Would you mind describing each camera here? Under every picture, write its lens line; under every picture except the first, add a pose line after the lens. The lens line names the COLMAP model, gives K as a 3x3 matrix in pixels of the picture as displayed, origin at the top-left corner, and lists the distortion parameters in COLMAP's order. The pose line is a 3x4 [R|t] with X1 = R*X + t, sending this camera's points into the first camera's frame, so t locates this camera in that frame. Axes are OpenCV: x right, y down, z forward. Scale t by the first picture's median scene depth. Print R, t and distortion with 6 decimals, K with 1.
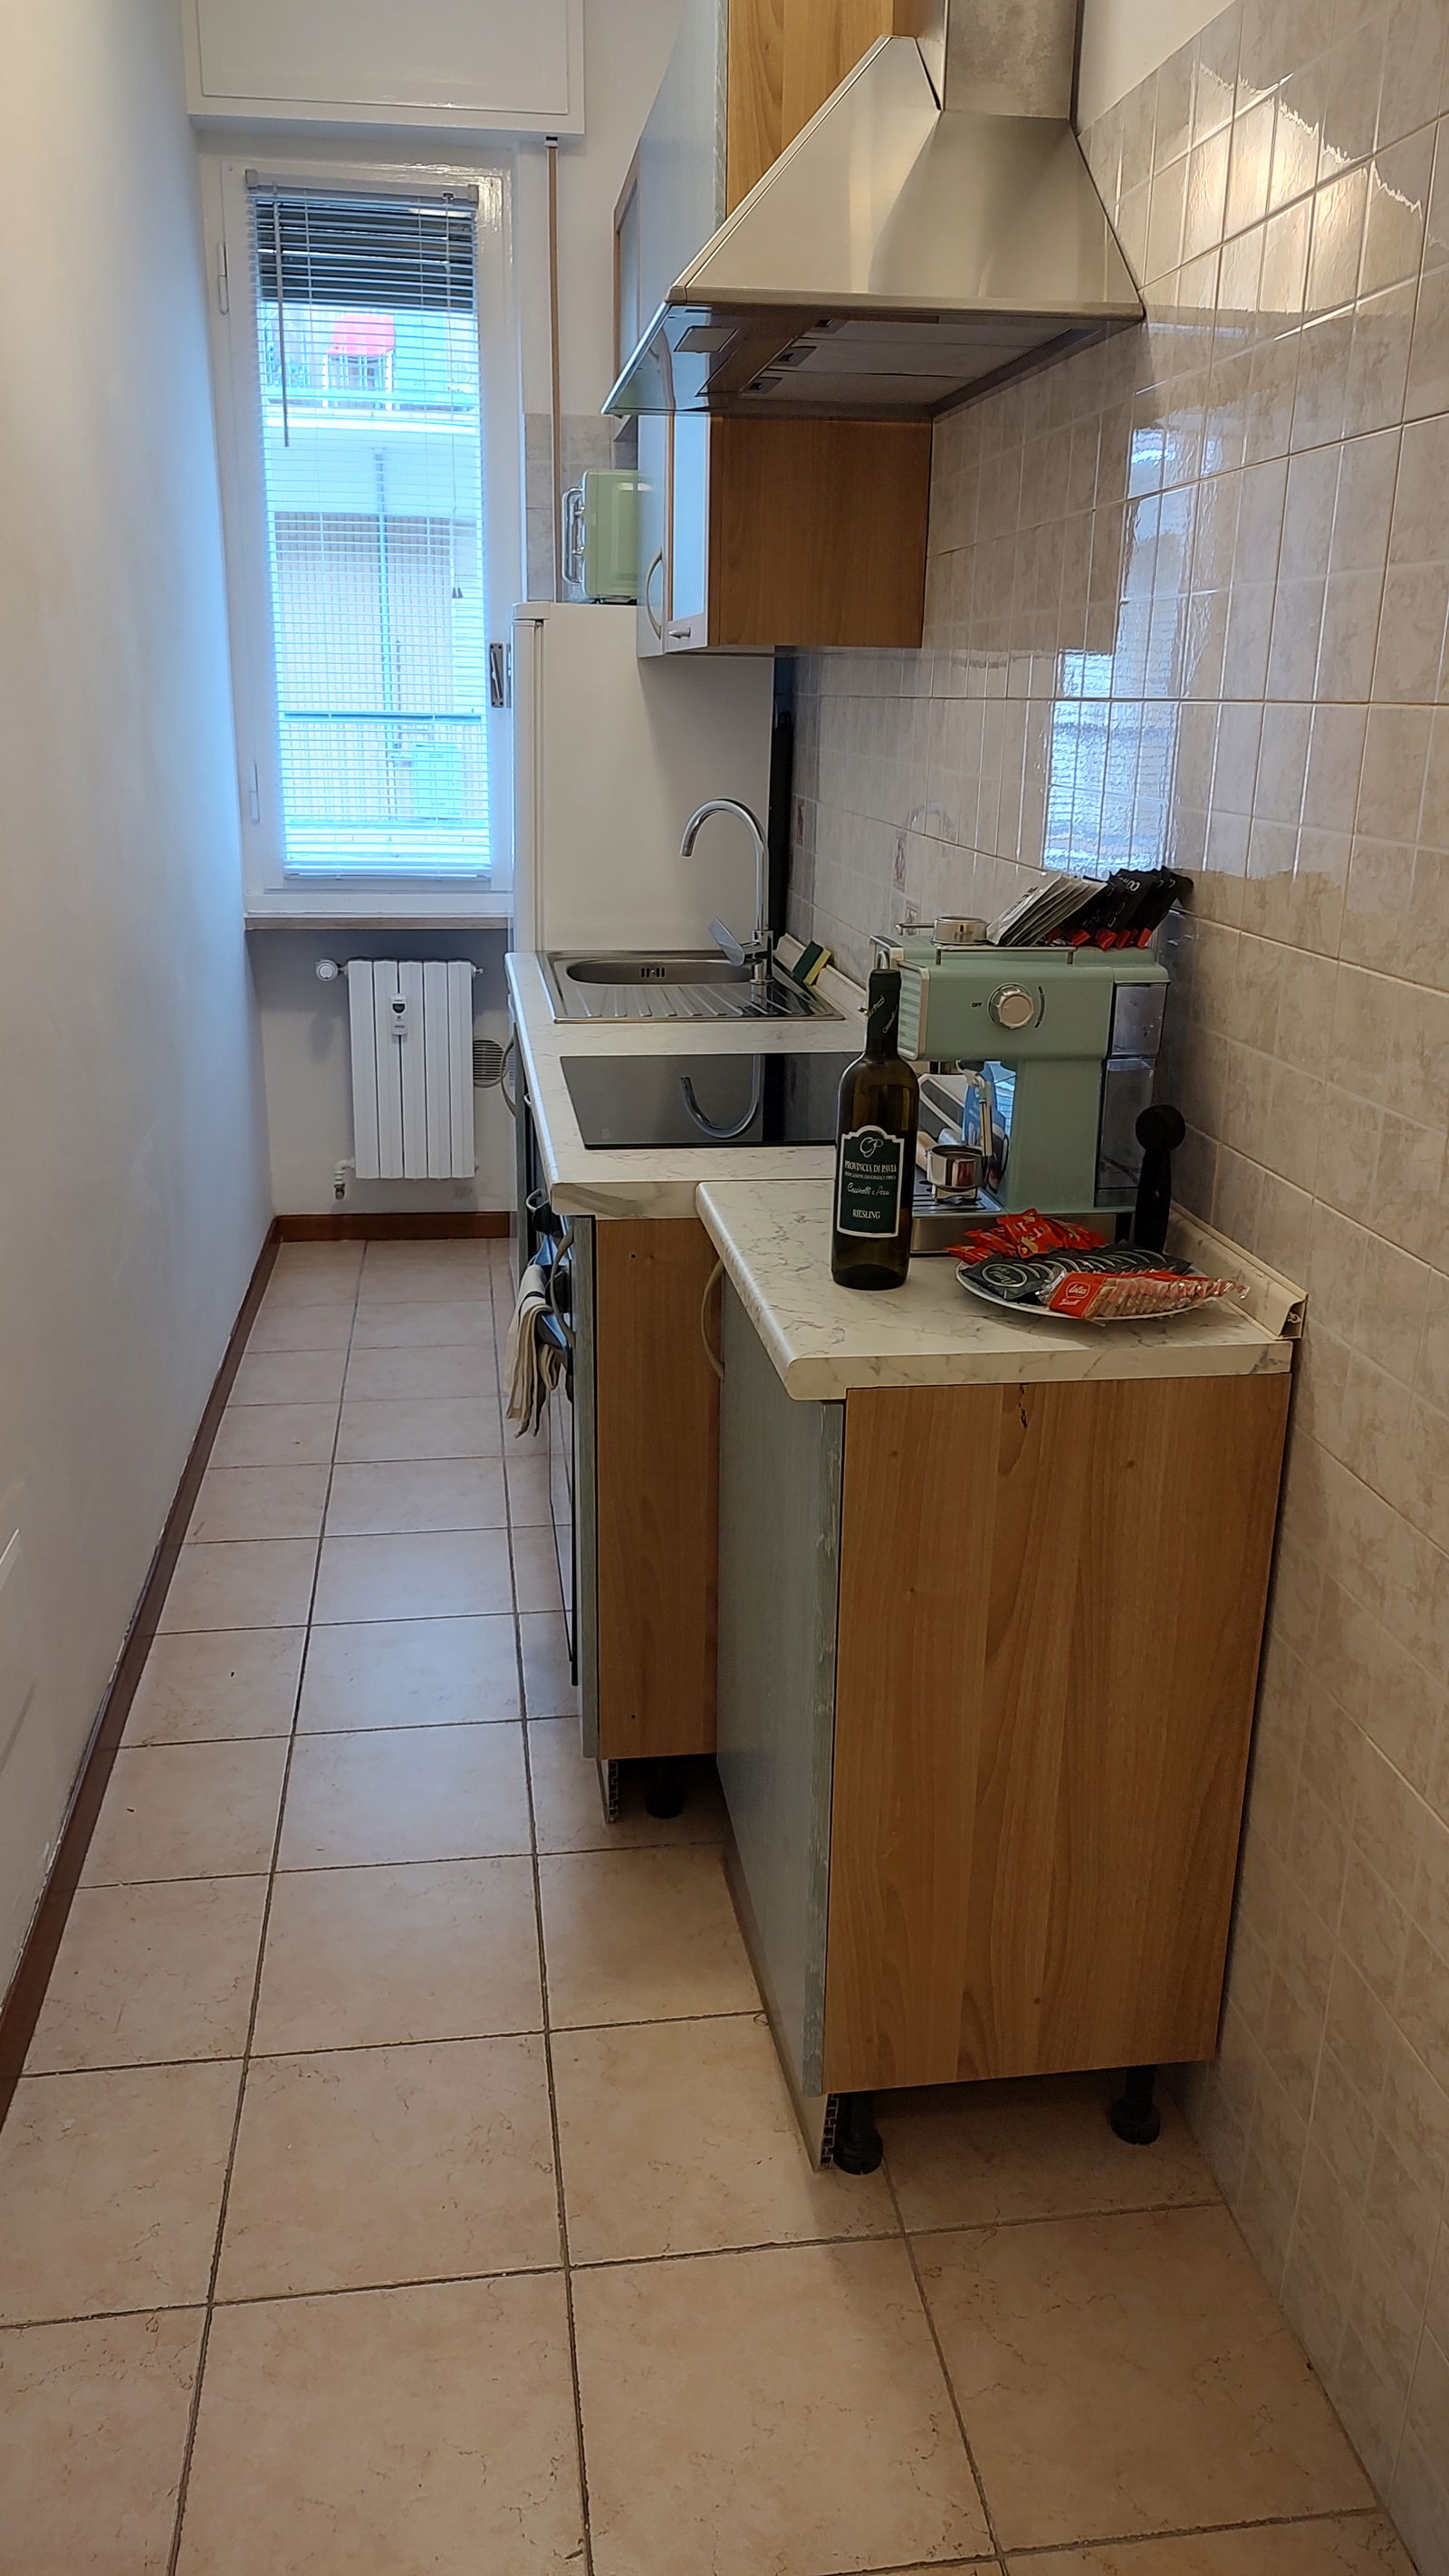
lens RADIAL K [[1857.5, 0, 724.5], [0, 1857.5, 1288.0], [0, 0, 1]] dist [0.003766, 0.001296]
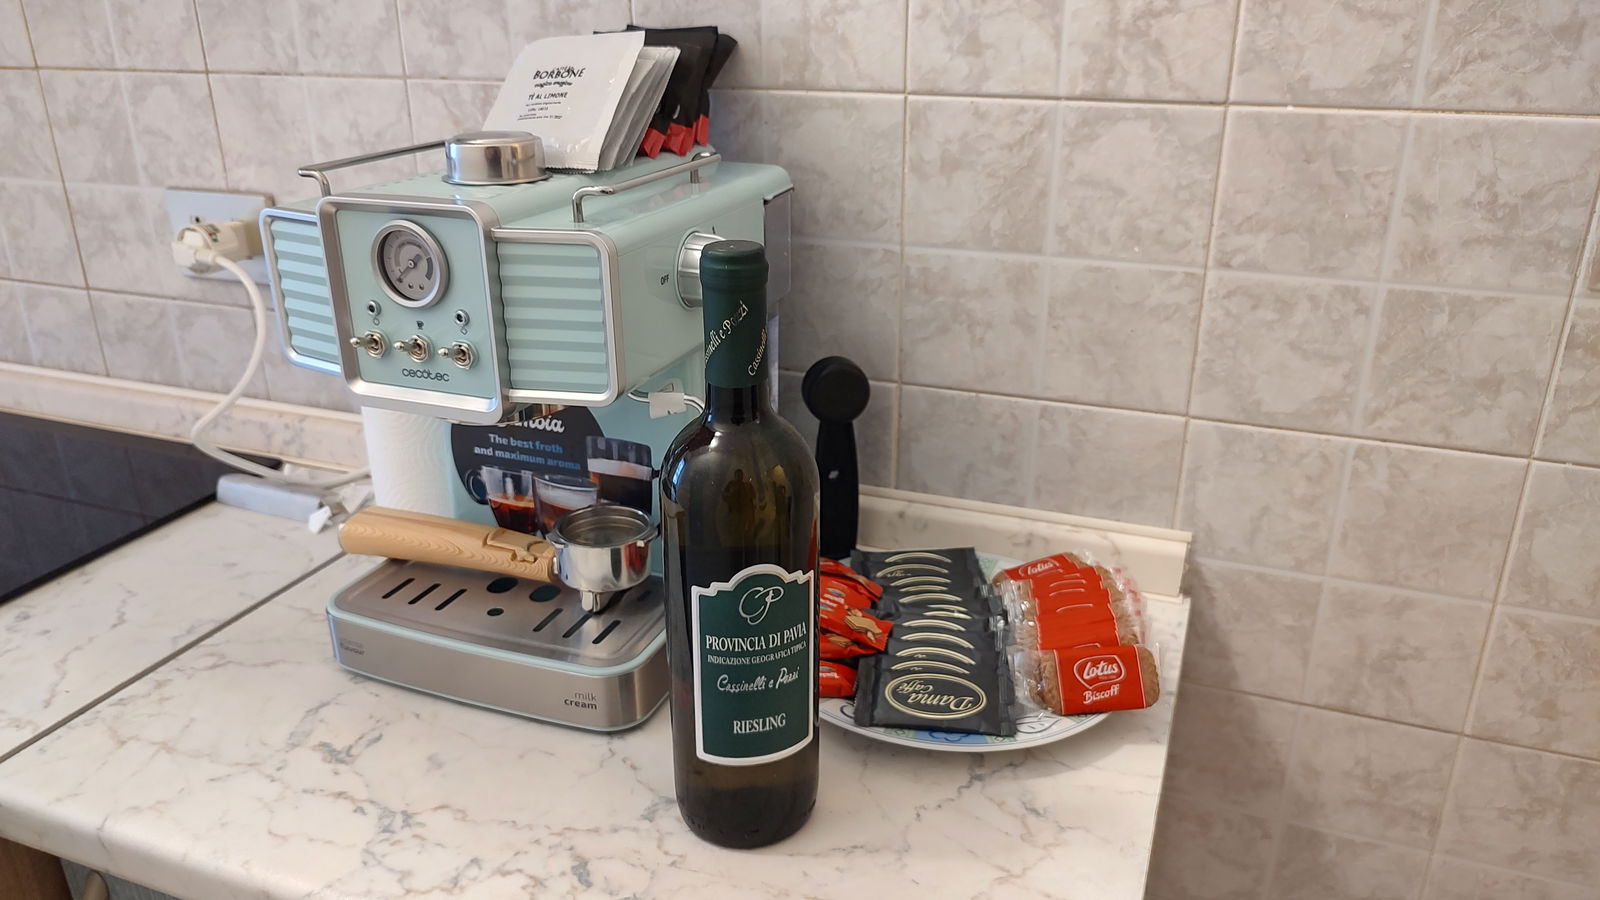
lens RADIAL K [[1153.8, 0, 800.0], [0, 1153.8, 450.0], [0, 0, 1]] dist [0.003766, 0.001296]
pose [[0.489549, -0.341179, 0.802458, -0.146361], [0.274207, 0.933824, 0.229748, -0.180016], [-0.827739, 0.107566, 0.550706, 0.812894]]
